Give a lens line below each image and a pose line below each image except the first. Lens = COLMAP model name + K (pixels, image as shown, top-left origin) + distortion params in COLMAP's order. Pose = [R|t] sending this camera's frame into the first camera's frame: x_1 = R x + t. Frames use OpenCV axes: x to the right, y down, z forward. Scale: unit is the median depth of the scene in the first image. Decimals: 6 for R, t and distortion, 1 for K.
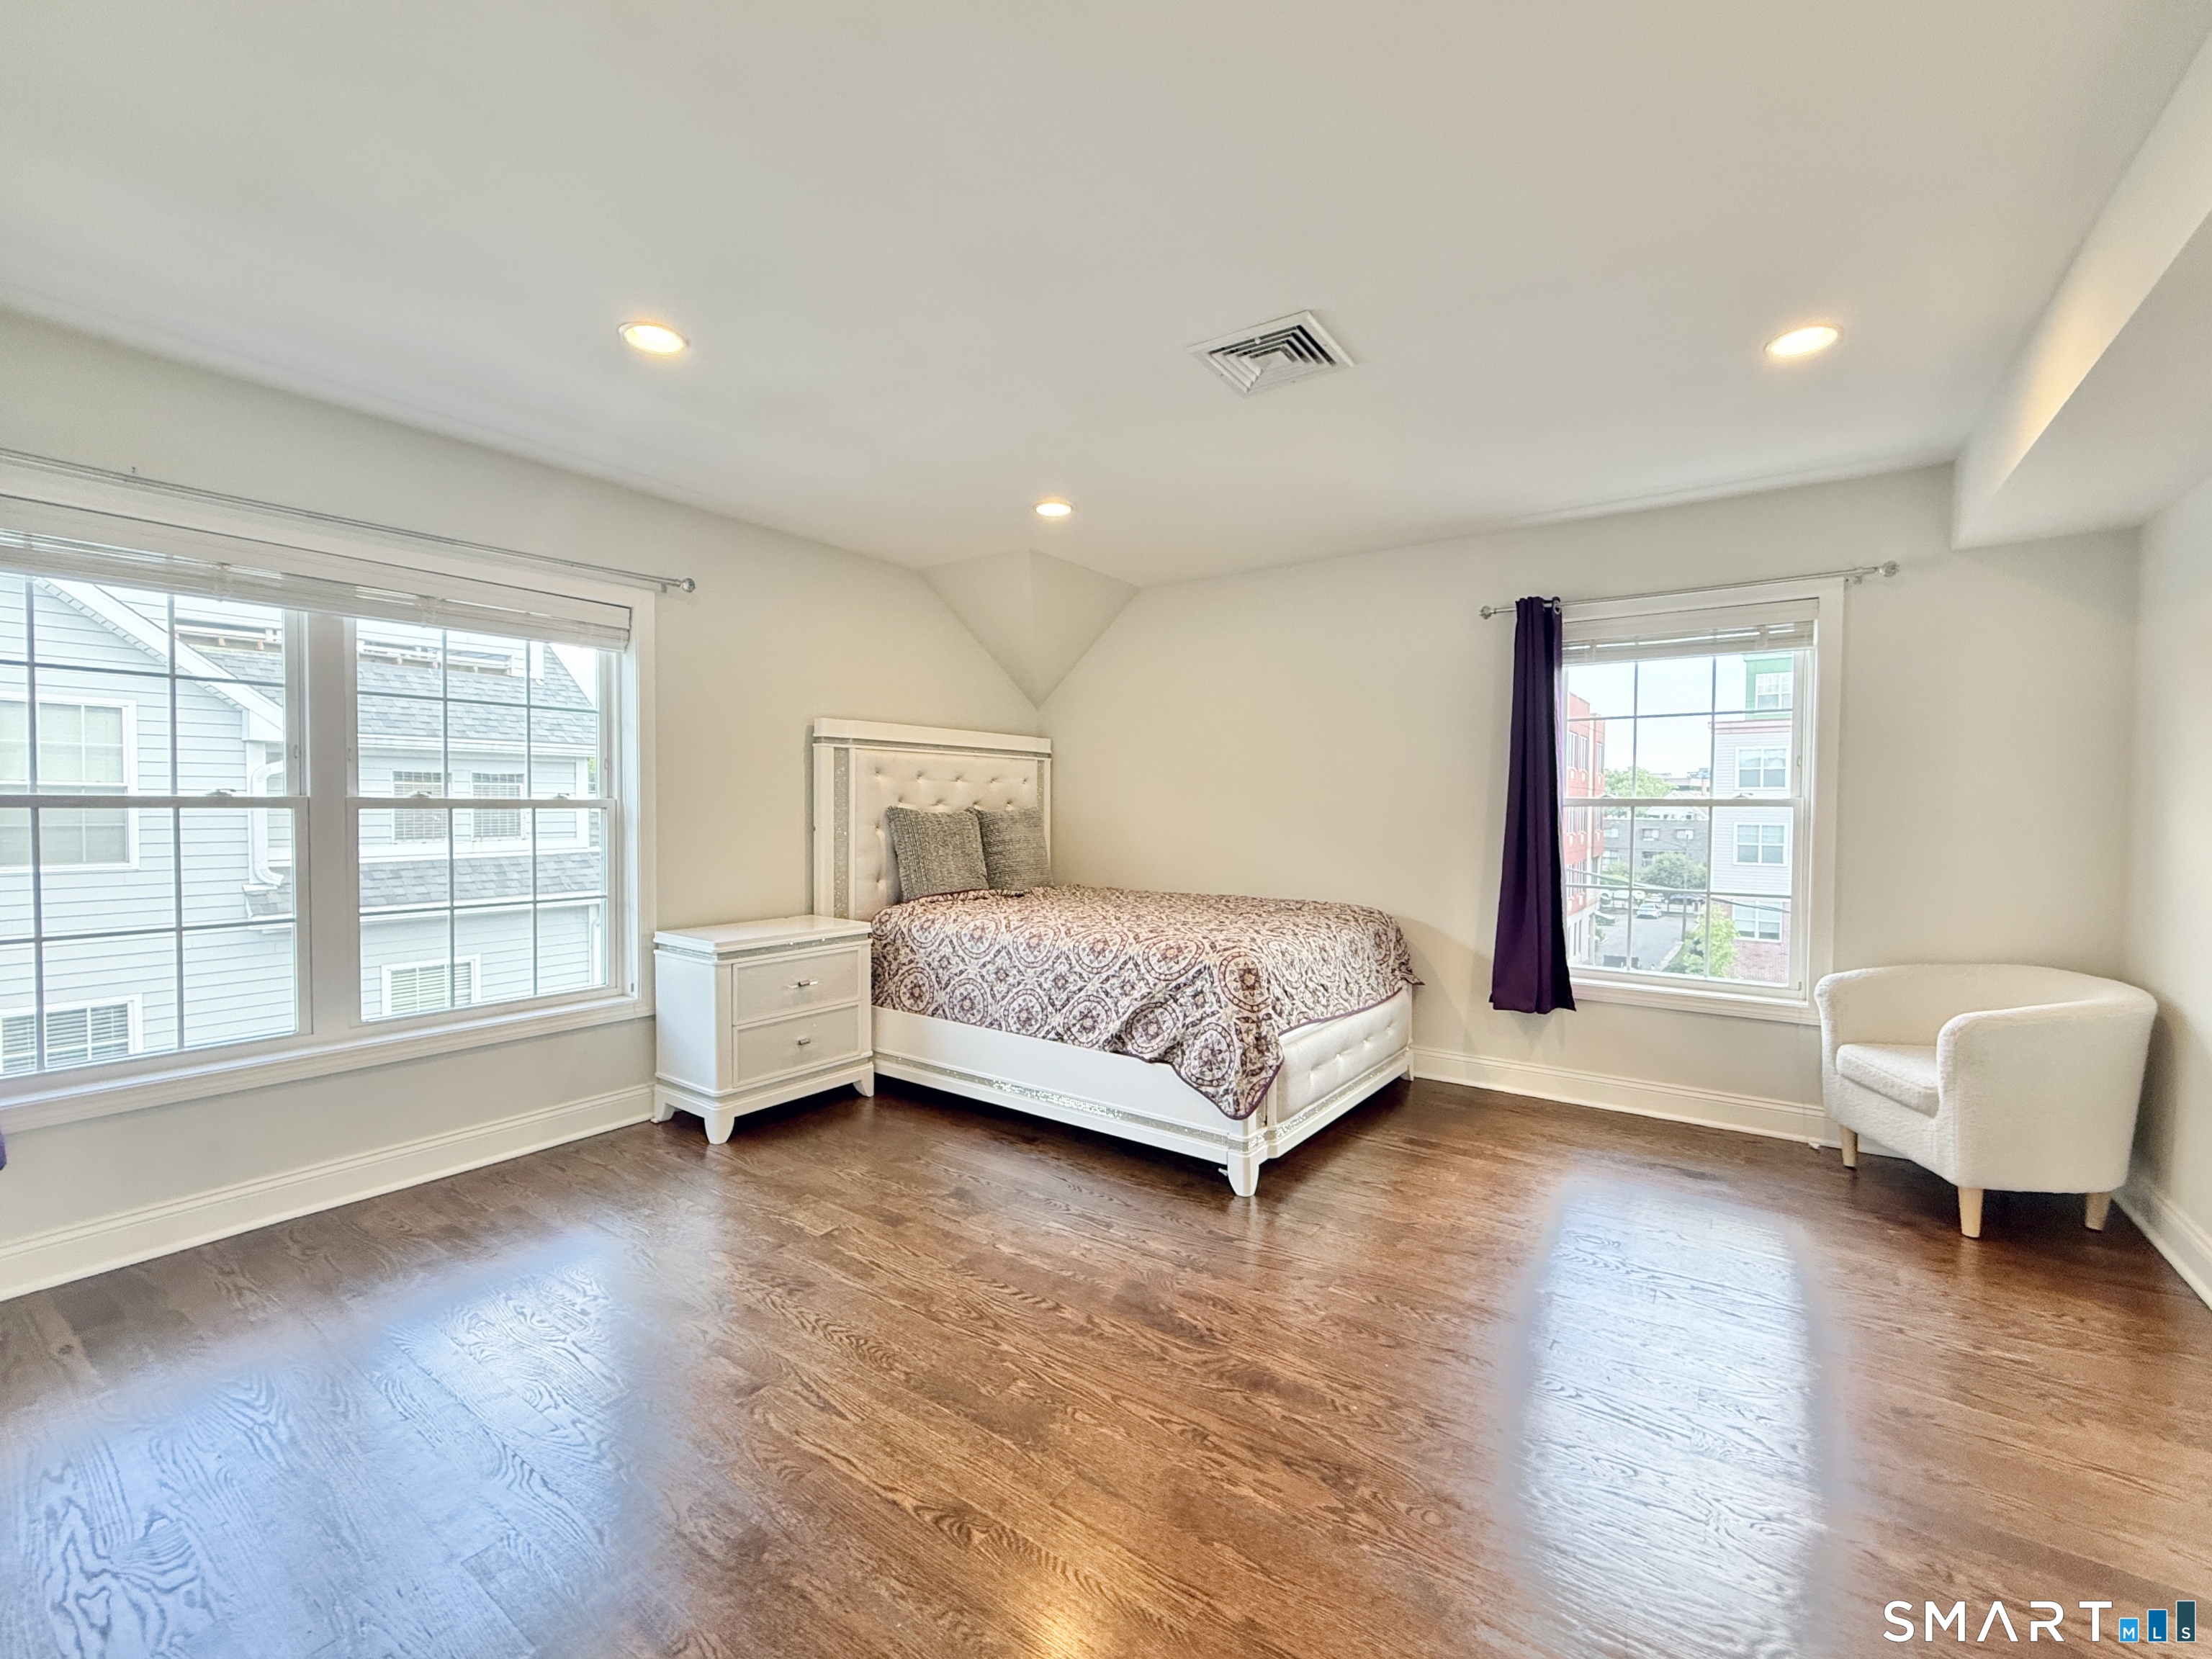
lens RADIAL K [[896.3, 0, 1117.6], [0, 896.3, 828.0], [0, 0, 1]] dist [-0.001808, 0.000636]
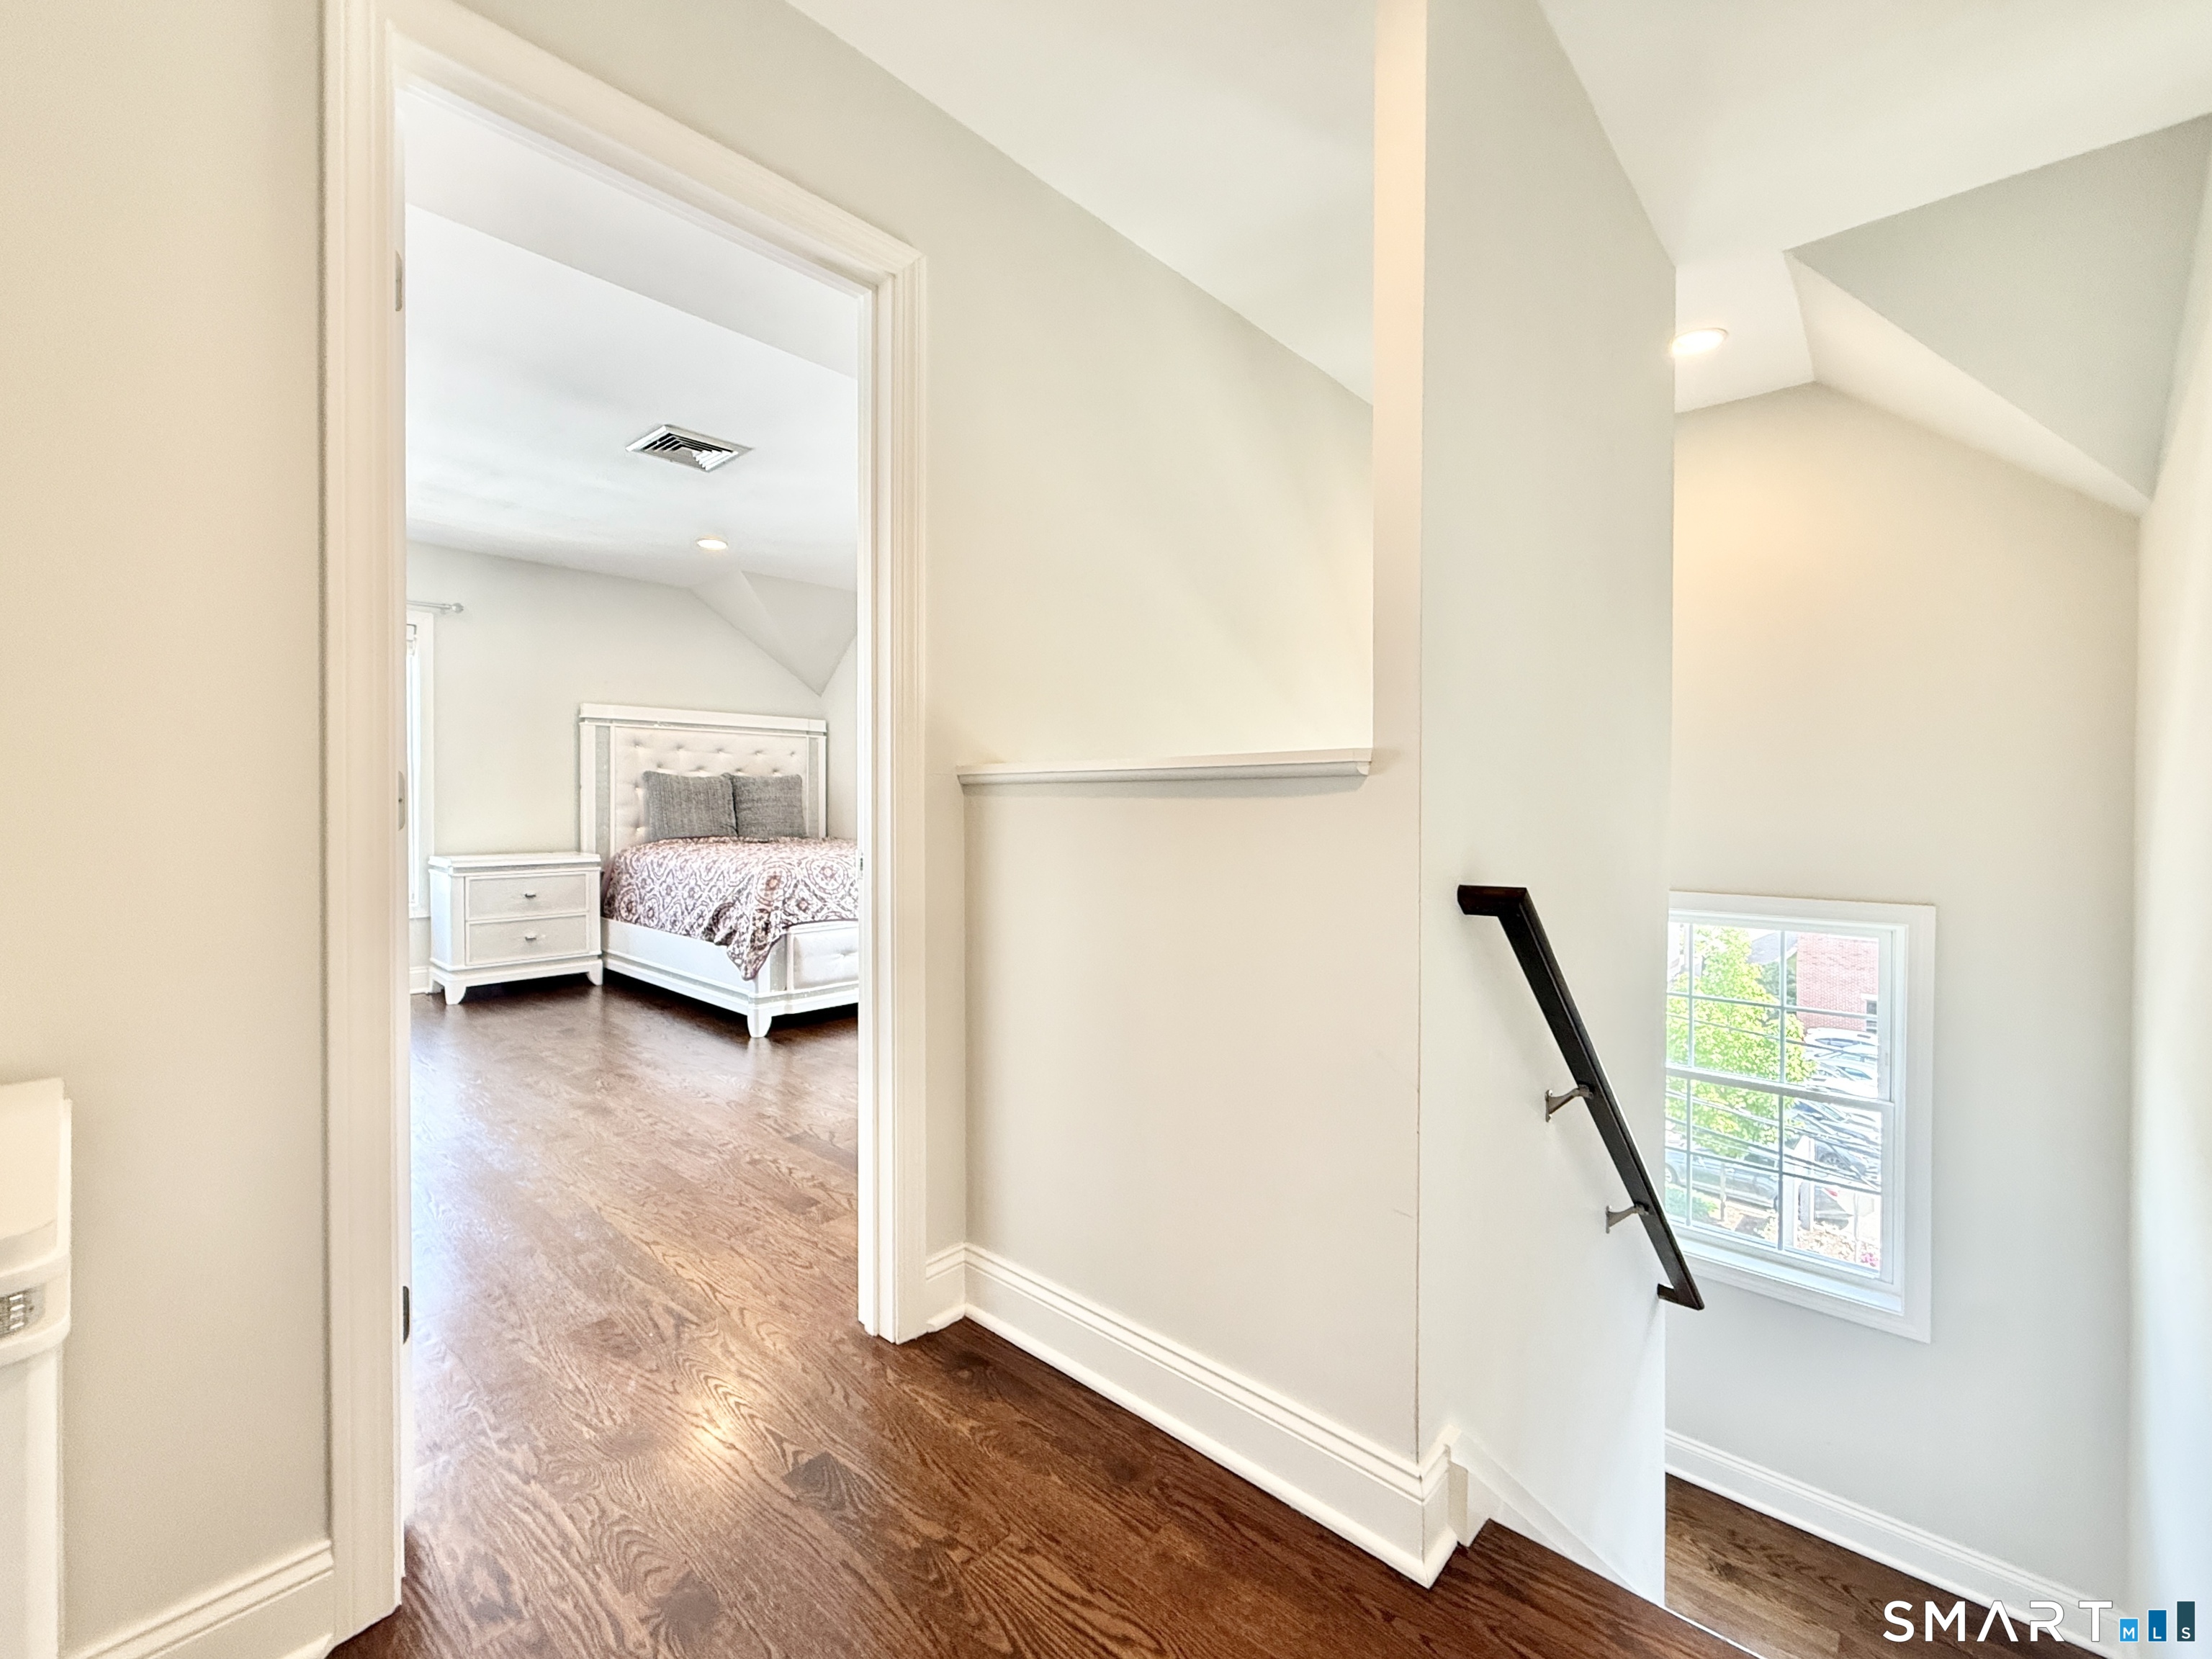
lens RADIAL K [[896.3, 0, 1107.8], [0, 896.3, 801.2], [0, 0, 1]] dist [-0.001808, 0.000636]
pose [[0.993695, -0.003625, -0.112060, 0.633158], [0.000936, 0.999711, -0.024032, 0.058808], [0.112115, 0.023776, 0.993411, -0.248685]]
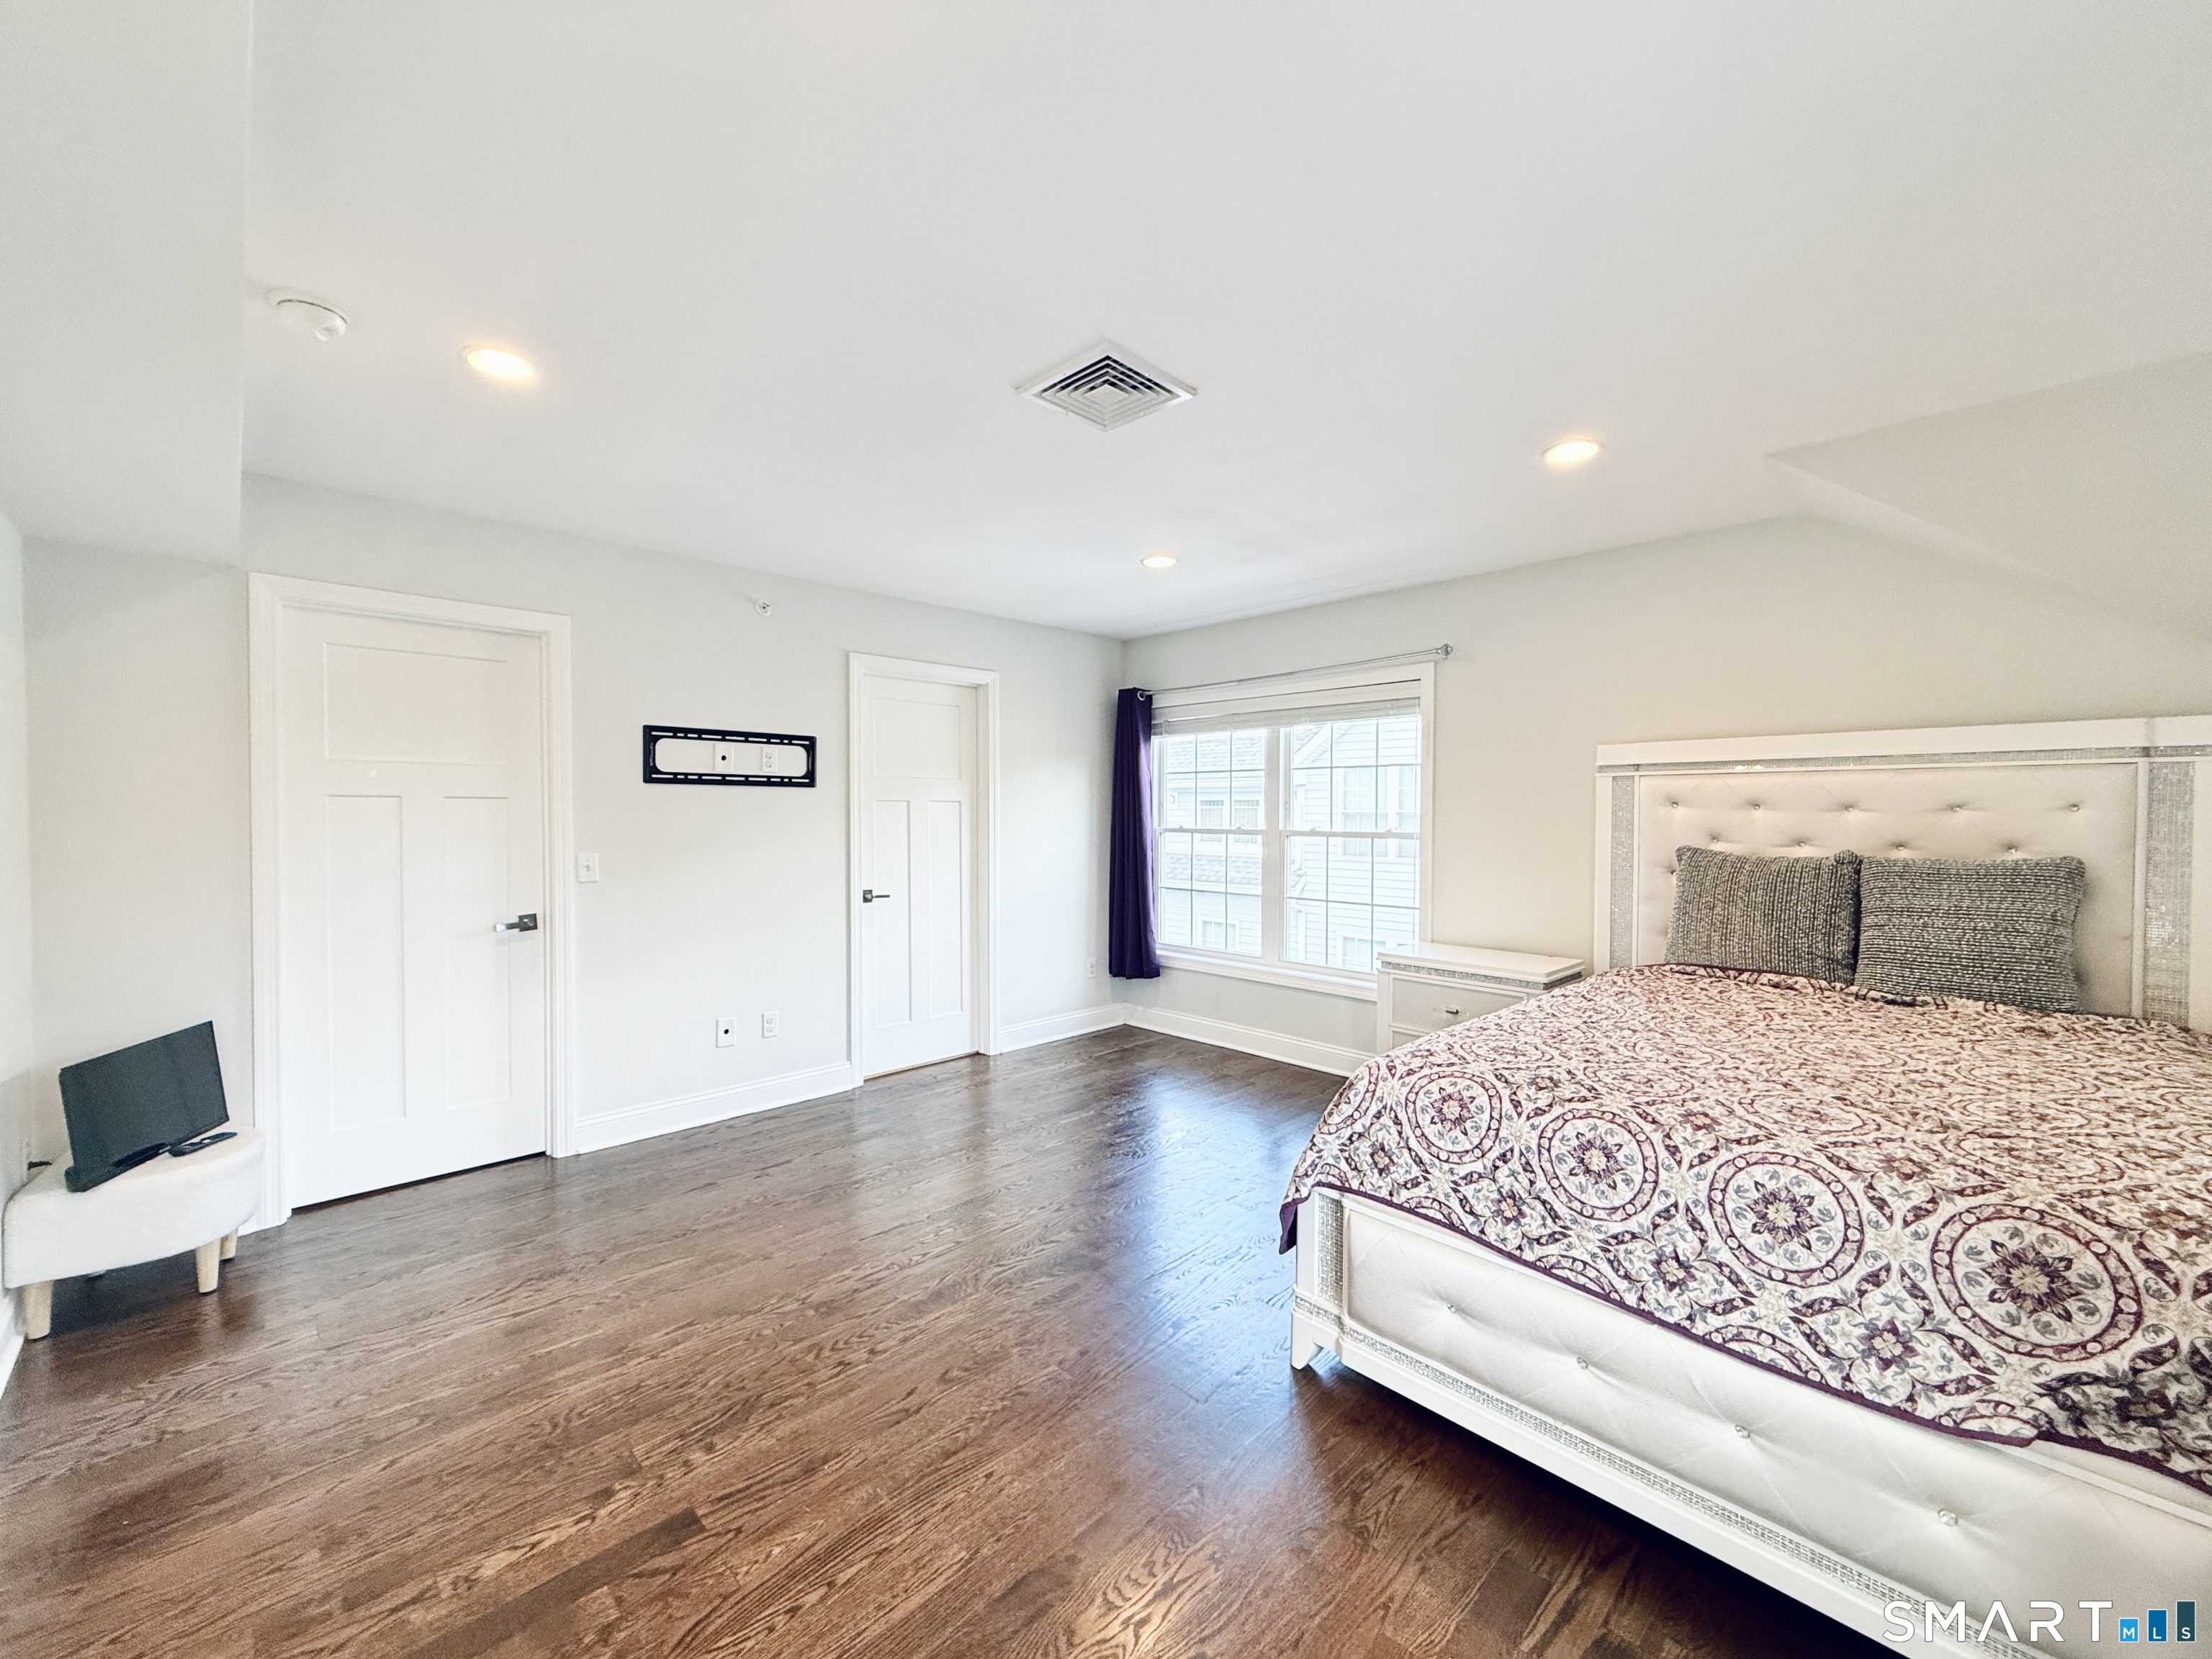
lens RADIAL K [[896.3, 0, 1113.6], [0, 896.3, 835.5], [0, 0, 1]] dist [-0.001808, 0.000636]
pose [[-0.171983, 0.018390, -0.984928, 0.692690], [-0.029668, 0.999275, 0.023839, -0.042280], [0.984653, 0.033321, -0.171312, 0.722359]]
